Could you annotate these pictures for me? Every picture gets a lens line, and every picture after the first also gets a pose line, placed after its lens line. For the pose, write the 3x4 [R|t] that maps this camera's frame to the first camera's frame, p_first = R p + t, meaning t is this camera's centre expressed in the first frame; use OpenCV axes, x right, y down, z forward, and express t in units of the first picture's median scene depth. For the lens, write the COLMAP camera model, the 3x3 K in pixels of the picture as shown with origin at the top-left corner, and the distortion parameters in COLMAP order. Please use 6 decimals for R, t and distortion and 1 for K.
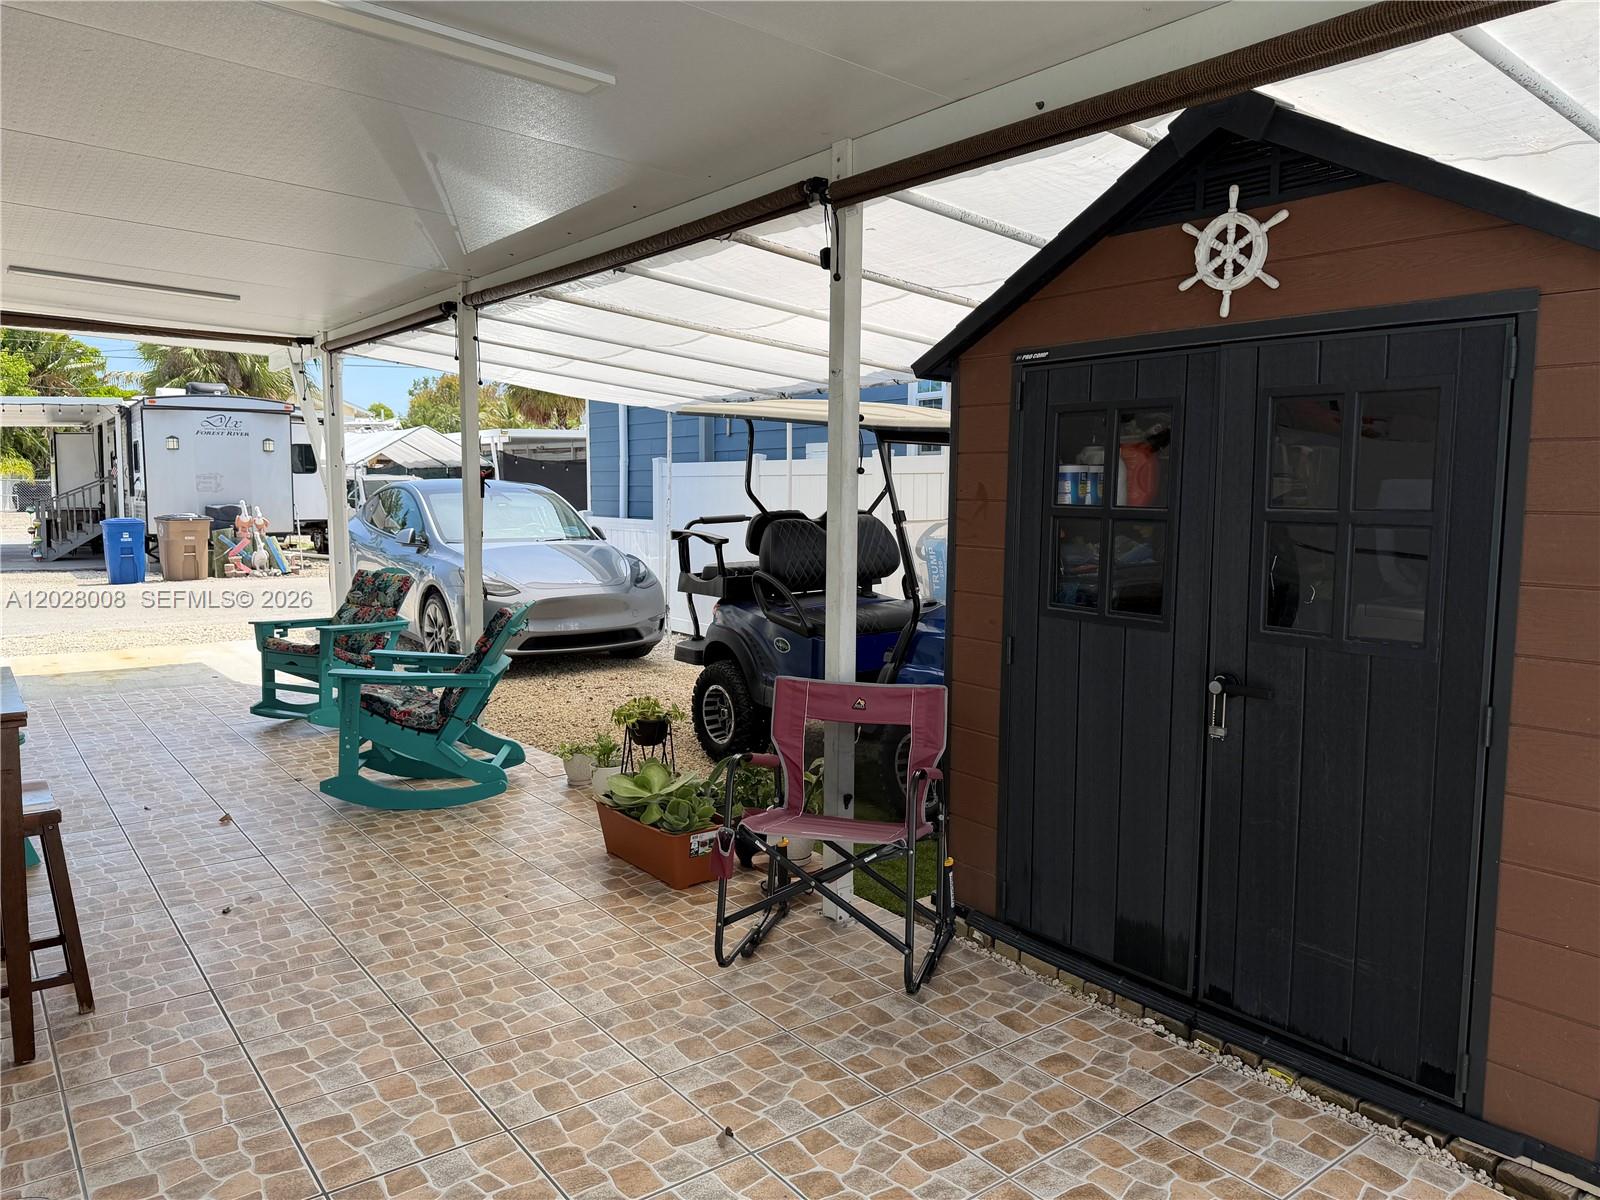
lens RADIAL K [[1123.2, 0, 800.2], [0, 1123.2, 591.4], [0, 0, 1]] dist [0.117605, -0.204454]
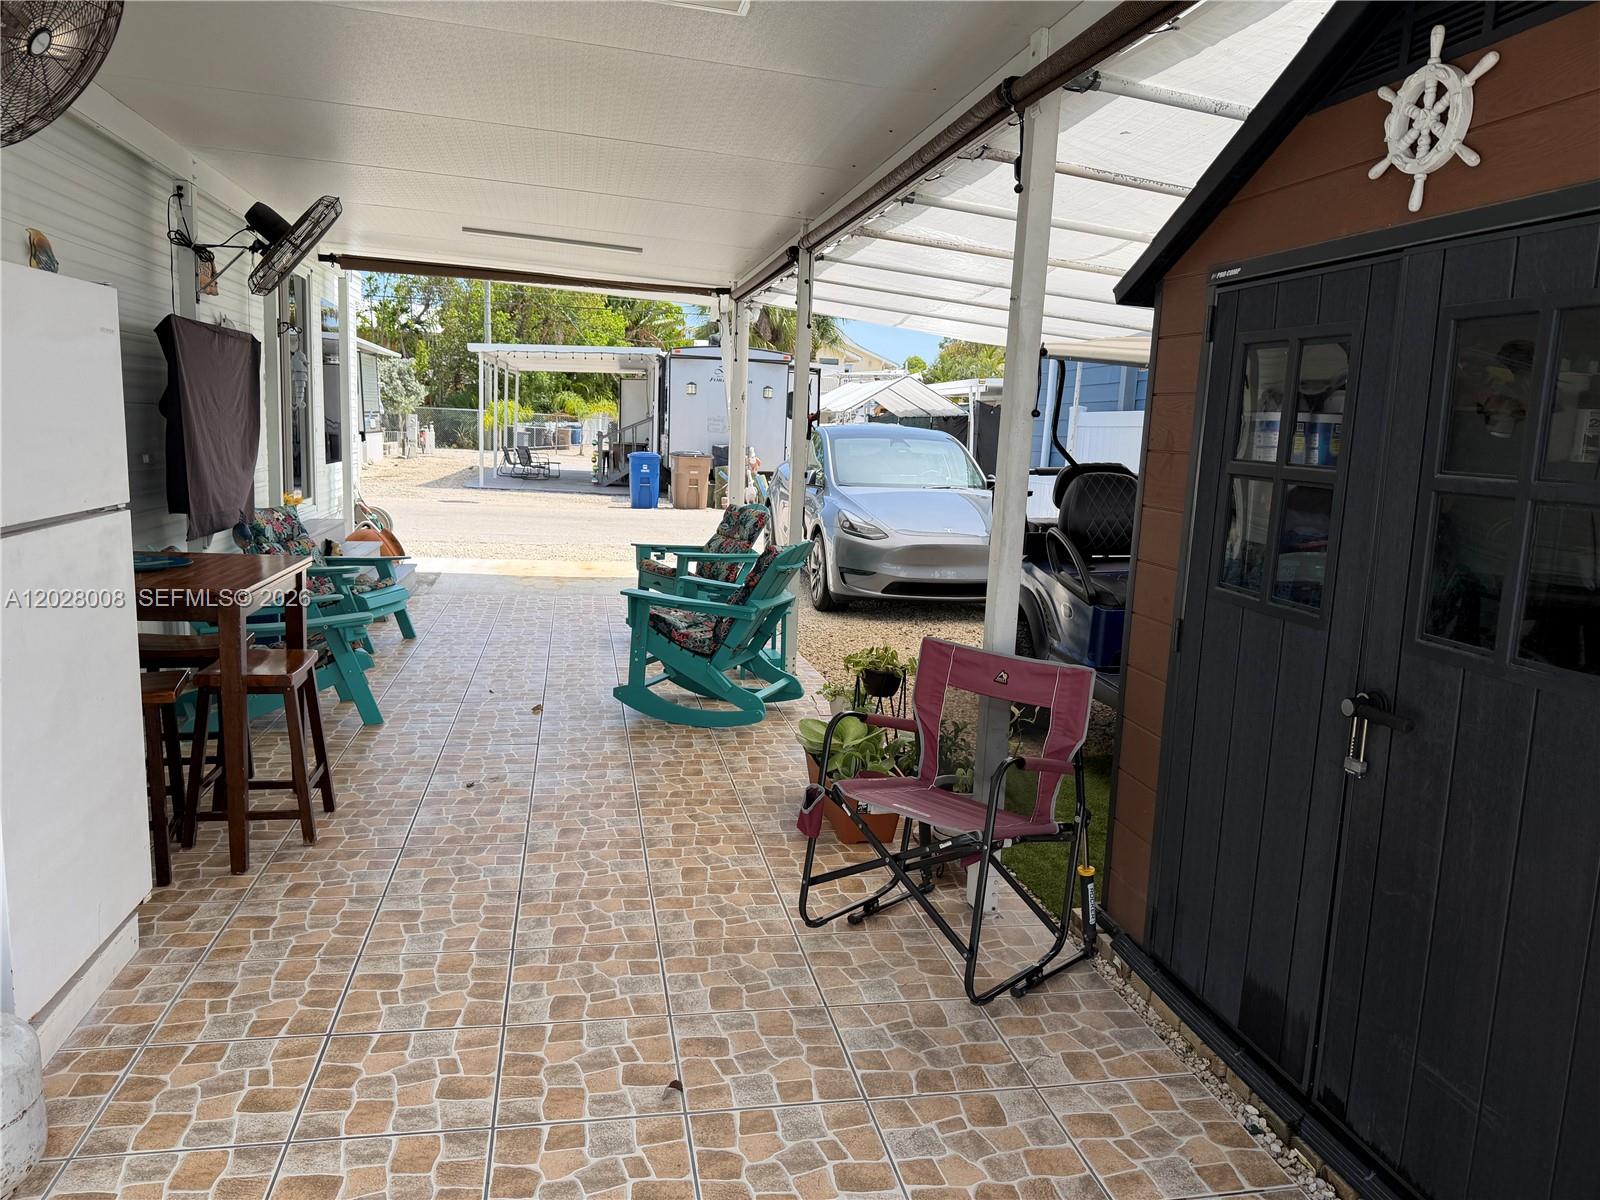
lens RADIAL K [[1118.3, 0, 803.3], [0, 1118.3, 597.5], [0, 0, 1]] dist [0.120413, -0.199258]
pose [[0.895879, 0.096340, -0.433728, 0.278086], [-0.076063, 0.995053, 0.063911, -0.007226], [0.437740, -0.024266, 0.898774, 0.125836]]
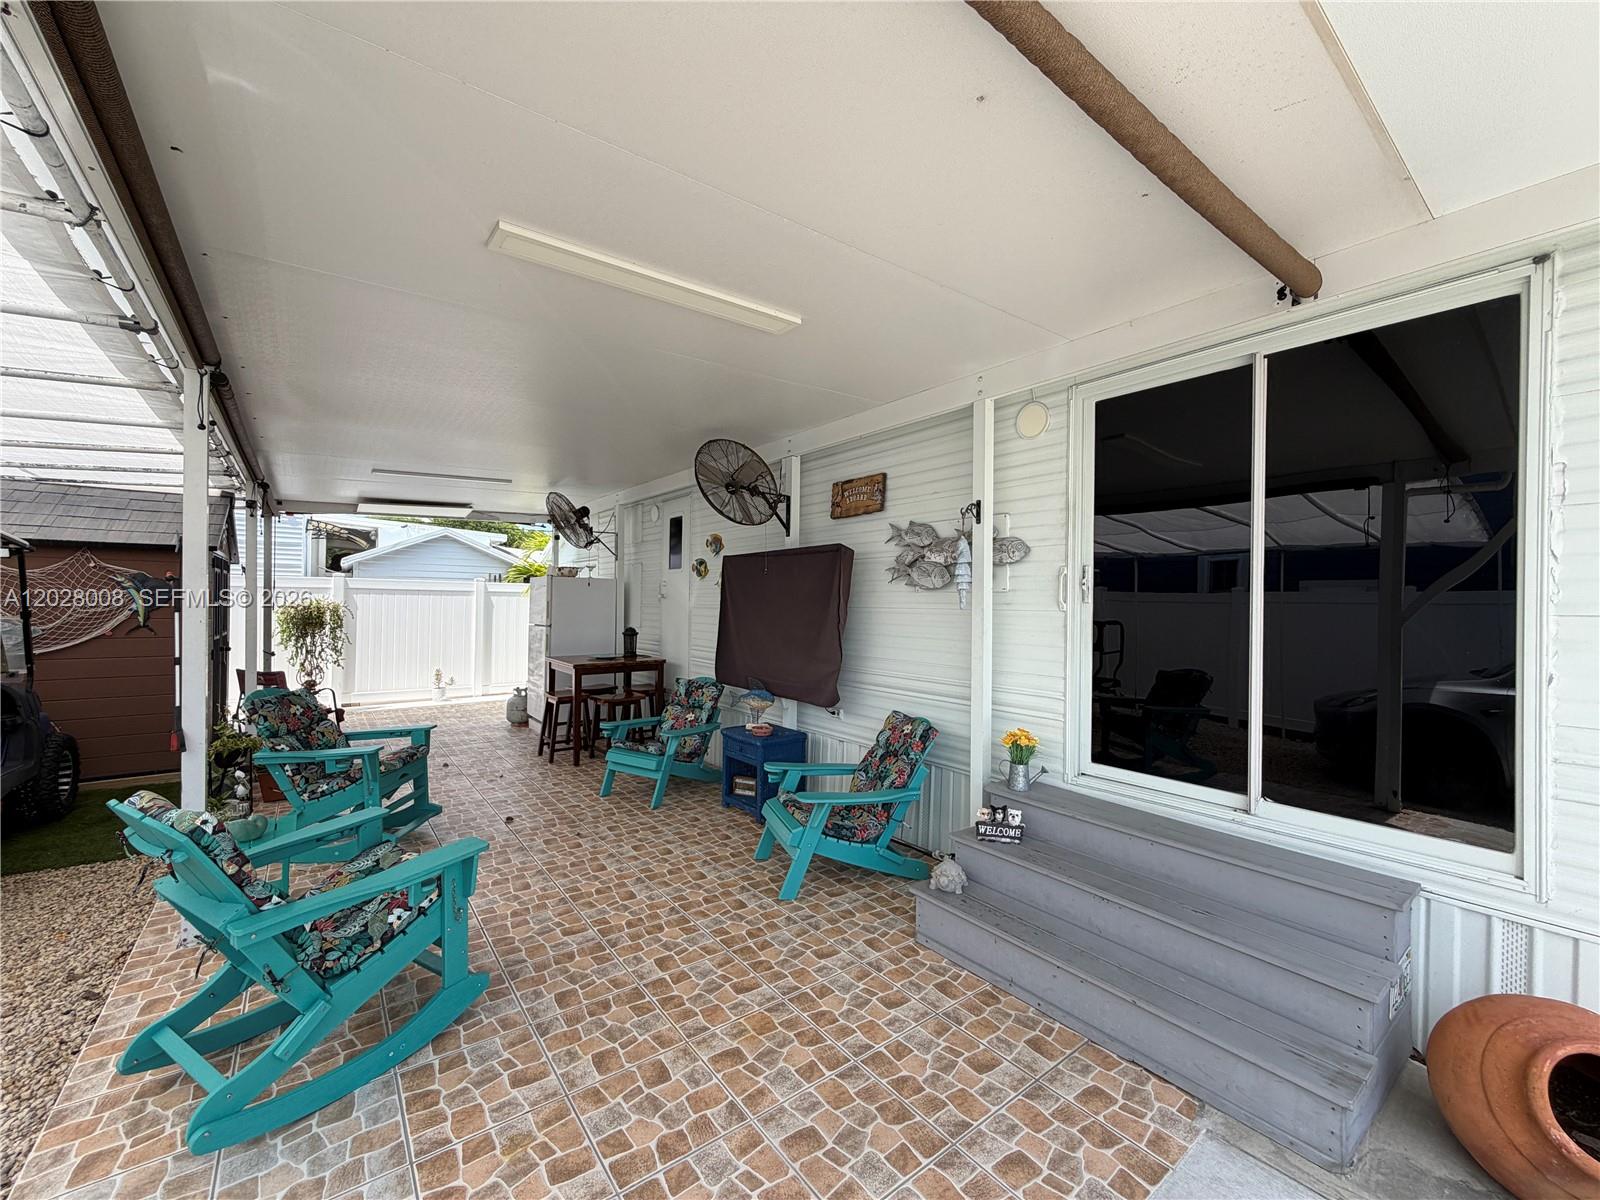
lens RADIAL K [[636.2, 0, 794.7], [0, 636.2, 600.3], [0, 0, 1]] dist [-0.000466, 0.000548]
pose [[-0.999665, -0.019668, 0.016834, -1.140919], [-0.018088, 0.995838, 0.089328, -0.221076], [-0.018521, 0.088994, -0.995860, 2.301904]]
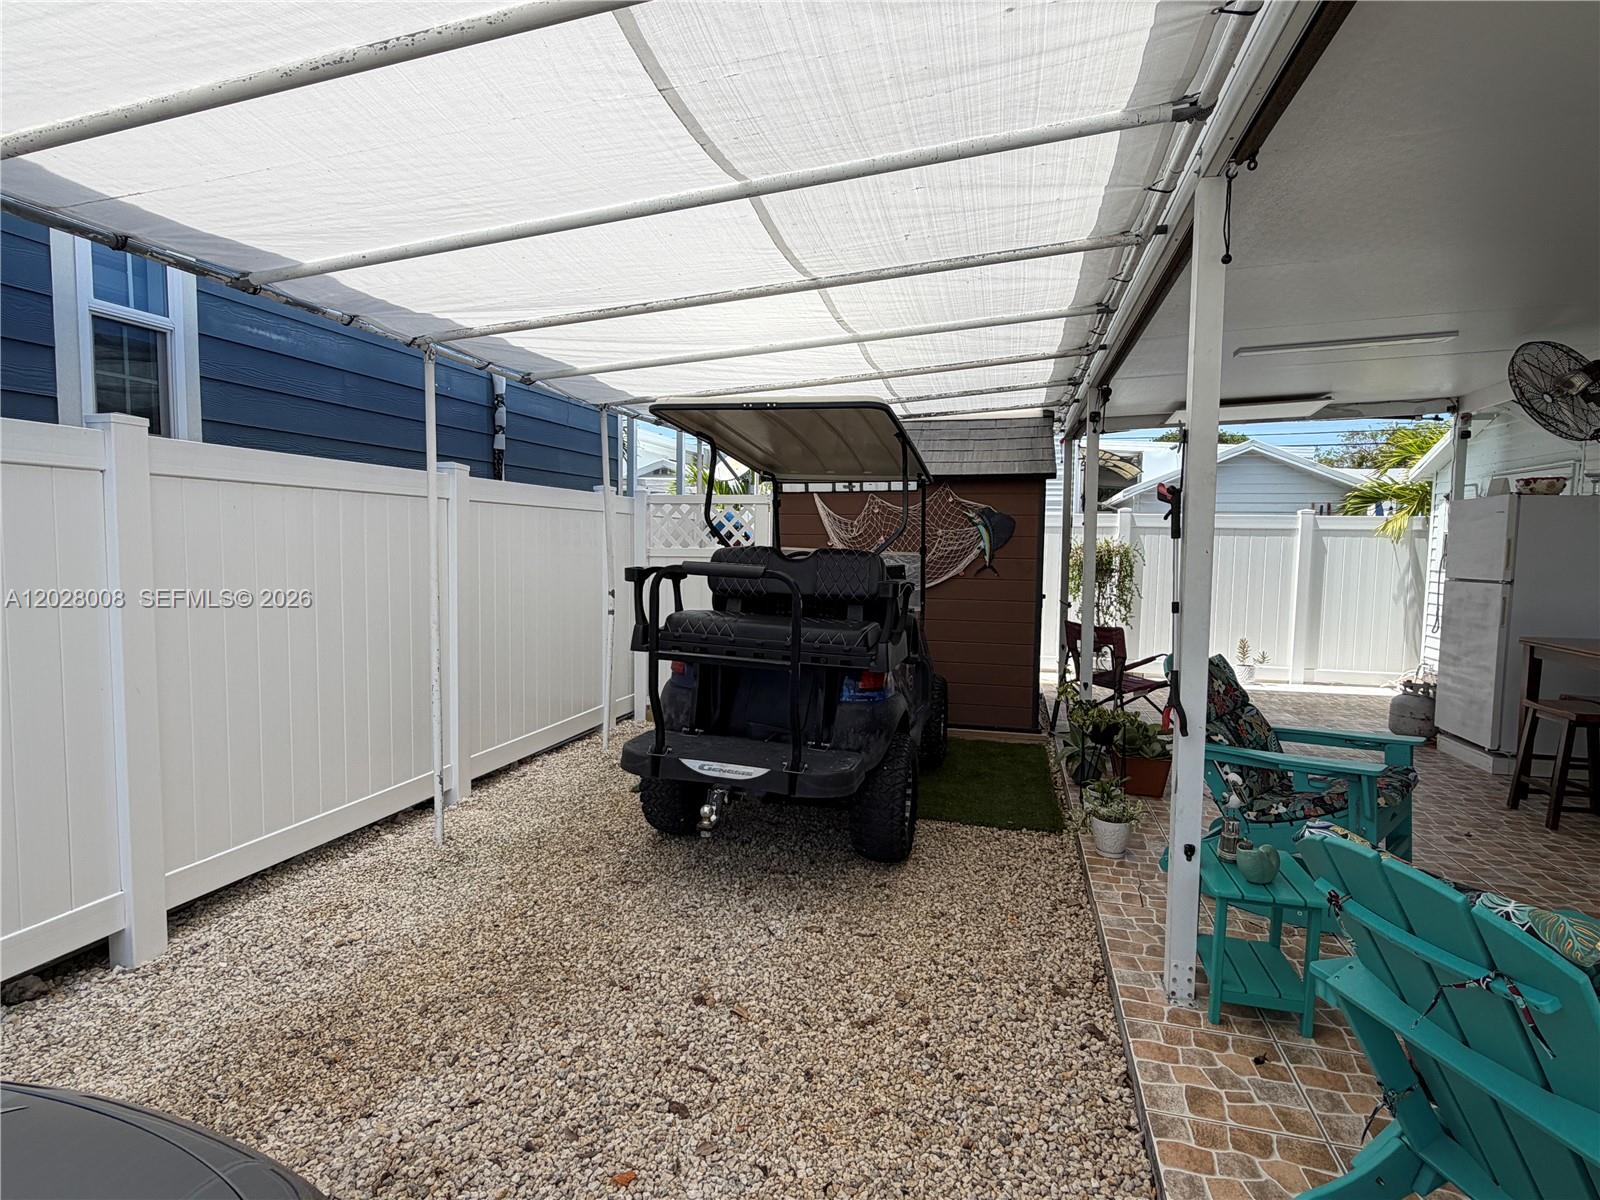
lens RADIAL K [[829.8, 0, 800.0], [0, 829.8, 600.0], [0, 0, 1]] dist [0.000668, -0.000042]
pose [[-0.615364, -0.069439, 0.785178, -0.780134], [0.054576, 0.989968, 0.130322, -0.185565], [-0.786351, 0.123047, -0.605402, 2.244624]]
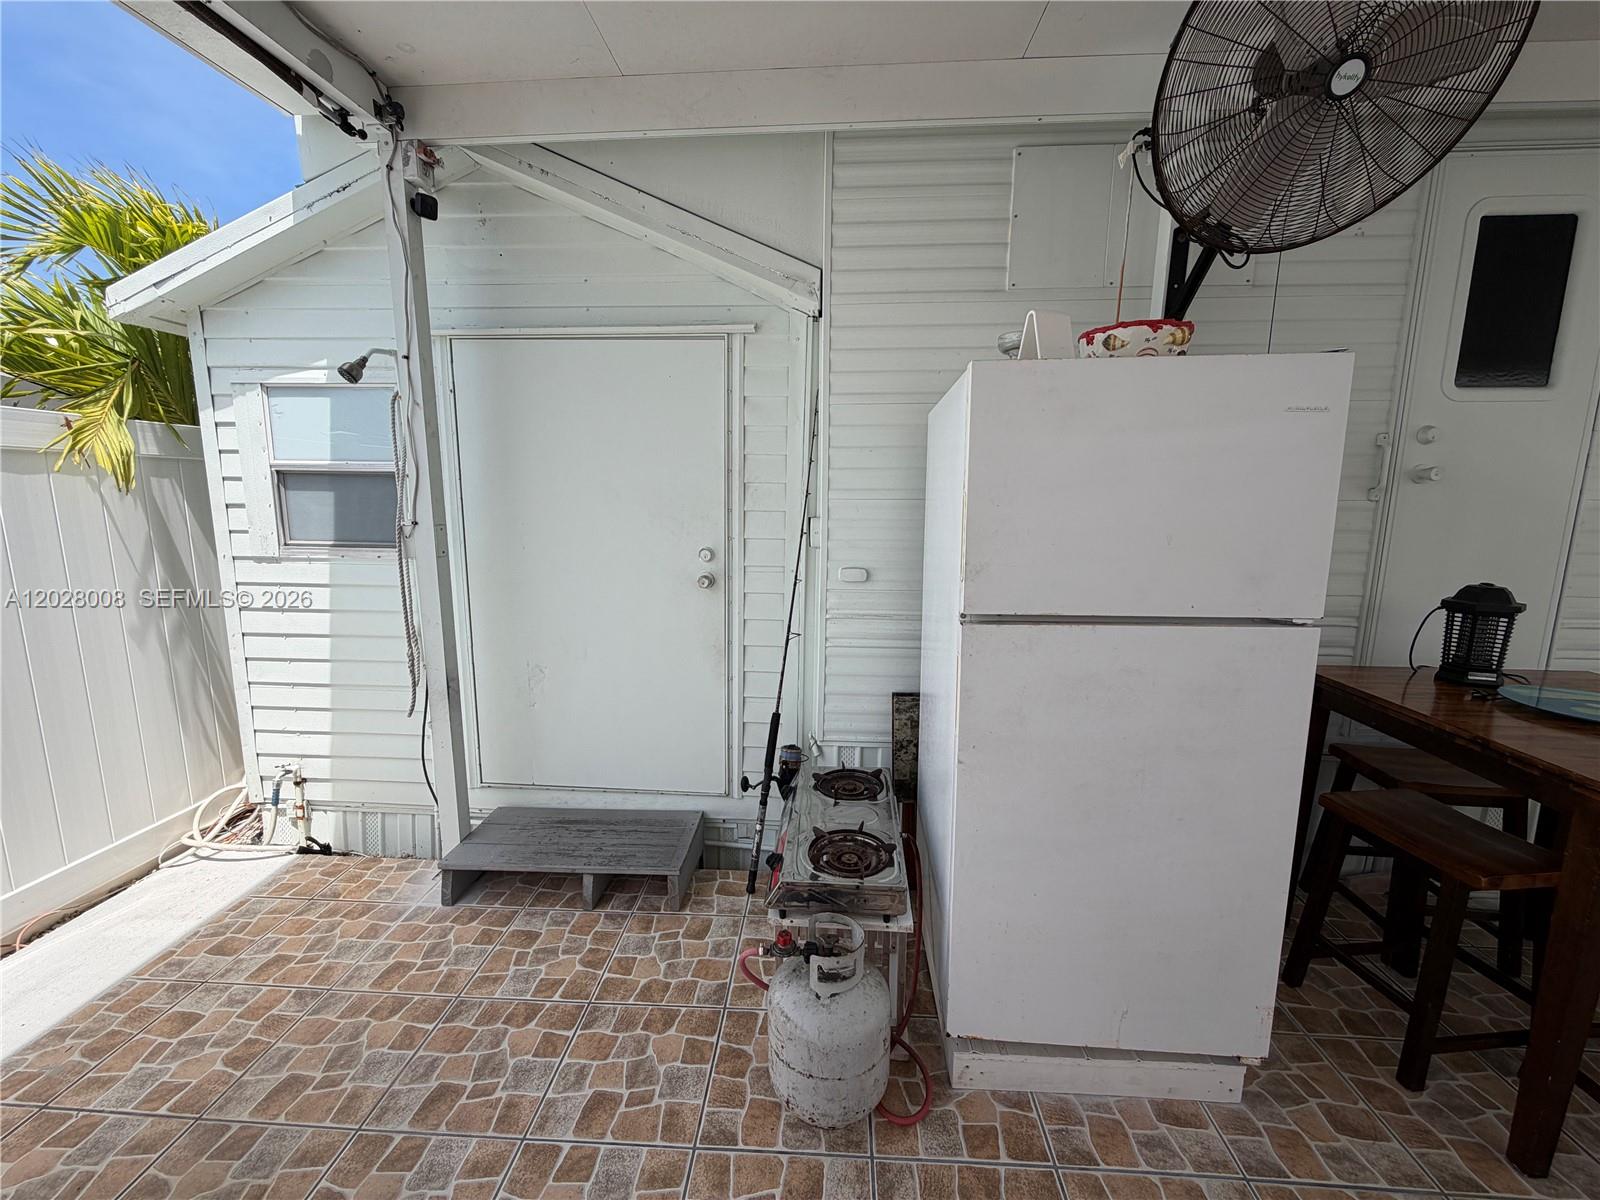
lens RADIAL K [[636.2, 0, 794.7], [0, 636.2, 600.3], [0, 0, 1]] dist [-0.000466, 0.000548]
pose [[-0.664774, 0.113303, -0.738402, -0.008699], [-0.078375, 0.972399, 0.219769, -0.049934], [0.742922, 0.203969, -0.637545, 0.605660]]
